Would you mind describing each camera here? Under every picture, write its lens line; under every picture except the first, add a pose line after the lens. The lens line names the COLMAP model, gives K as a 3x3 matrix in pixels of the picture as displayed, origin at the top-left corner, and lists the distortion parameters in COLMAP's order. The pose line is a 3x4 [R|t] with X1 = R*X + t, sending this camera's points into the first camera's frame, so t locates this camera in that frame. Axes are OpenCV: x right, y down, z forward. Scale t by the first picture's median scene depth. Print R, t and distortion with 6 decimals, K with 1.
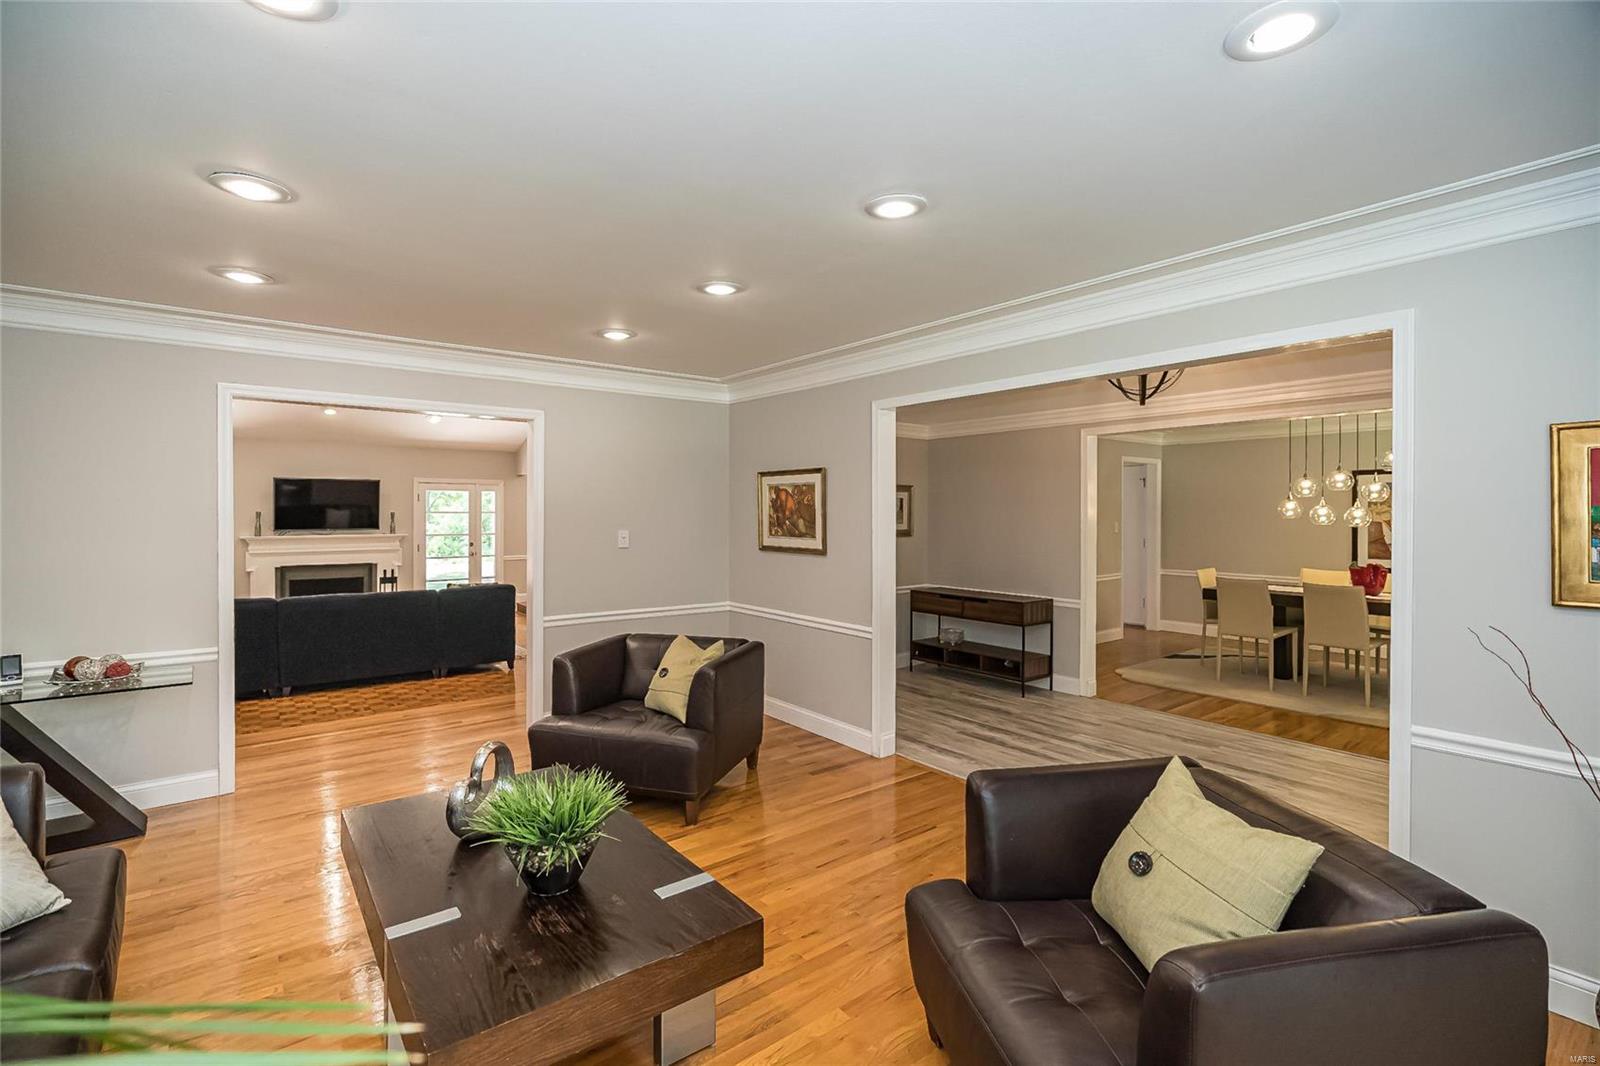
lens RADIAL K [[724.6, 0, 798.7], [0, 724.6, 520.7], [0, 0, 1]] dist [0.001648, 0.002250]
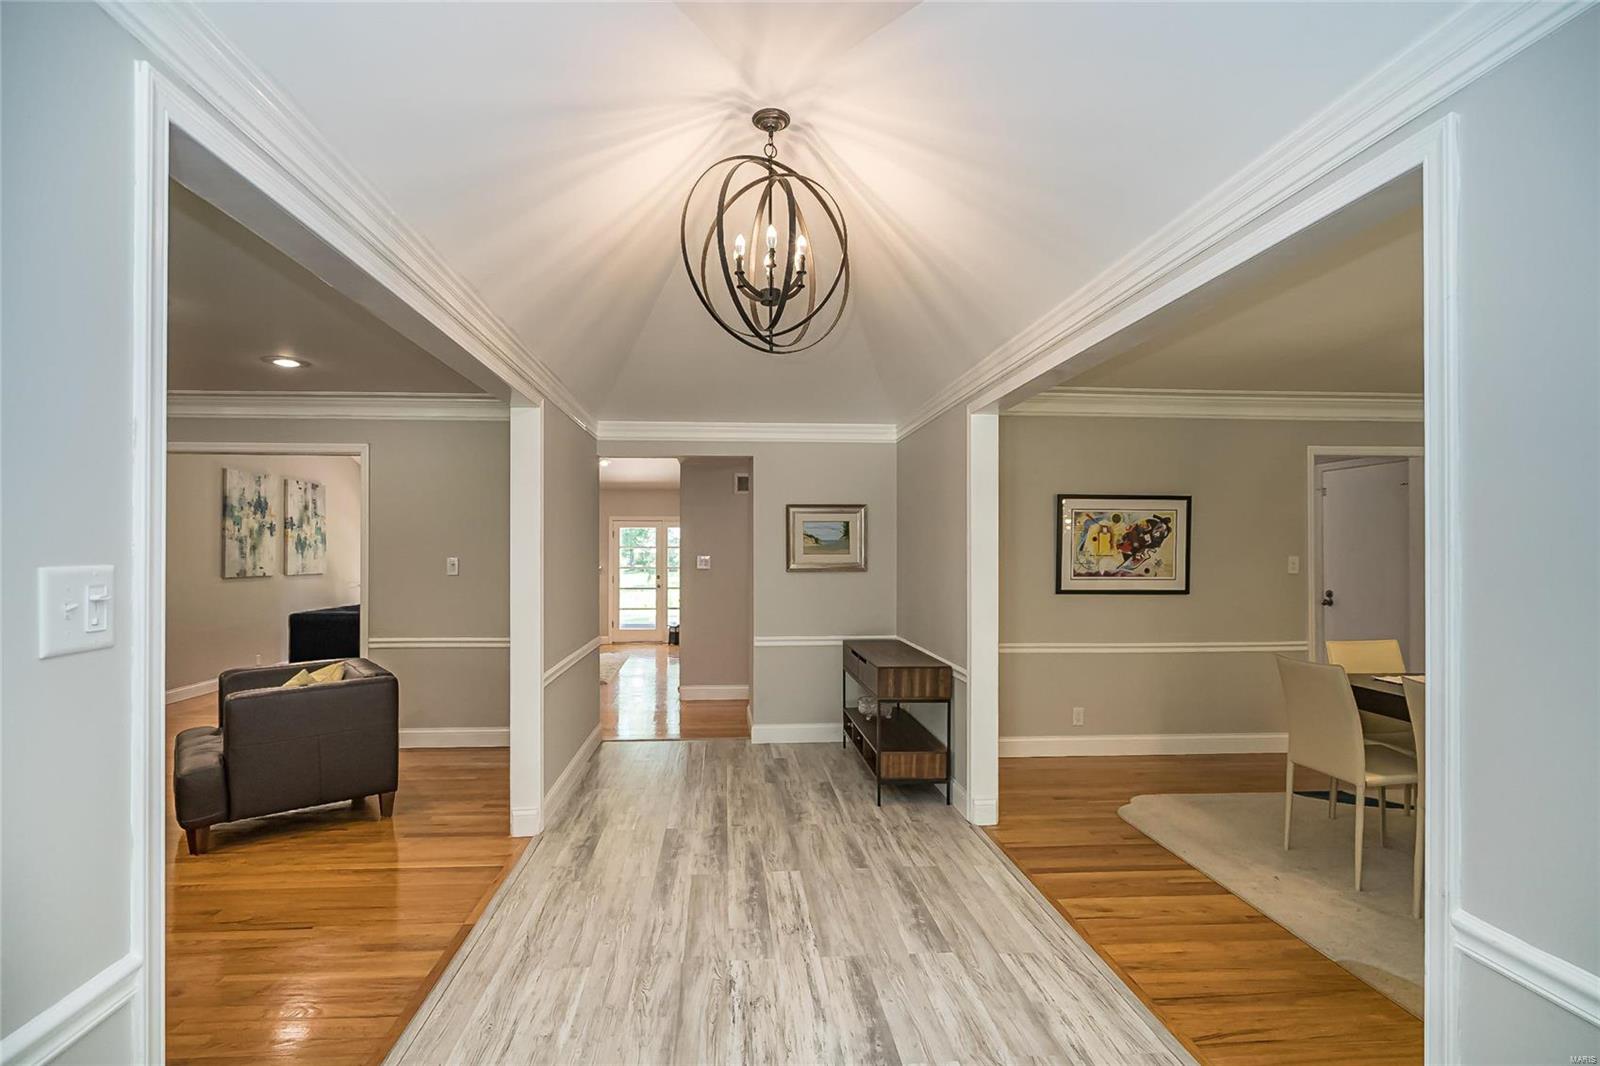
lens RADIAL K [[724.6, 0, 760.3], [0, 724.6, 552.4], [0, 0, 1]] dist [0.001648, 0.002250]
pose [[0.827839, 0.000305, -0.560965, 0.685063], [-0.007653, 0.999913, -0.010750, 0.013767], [0.560913, 0.013192, 0.827770, 0.413307]]
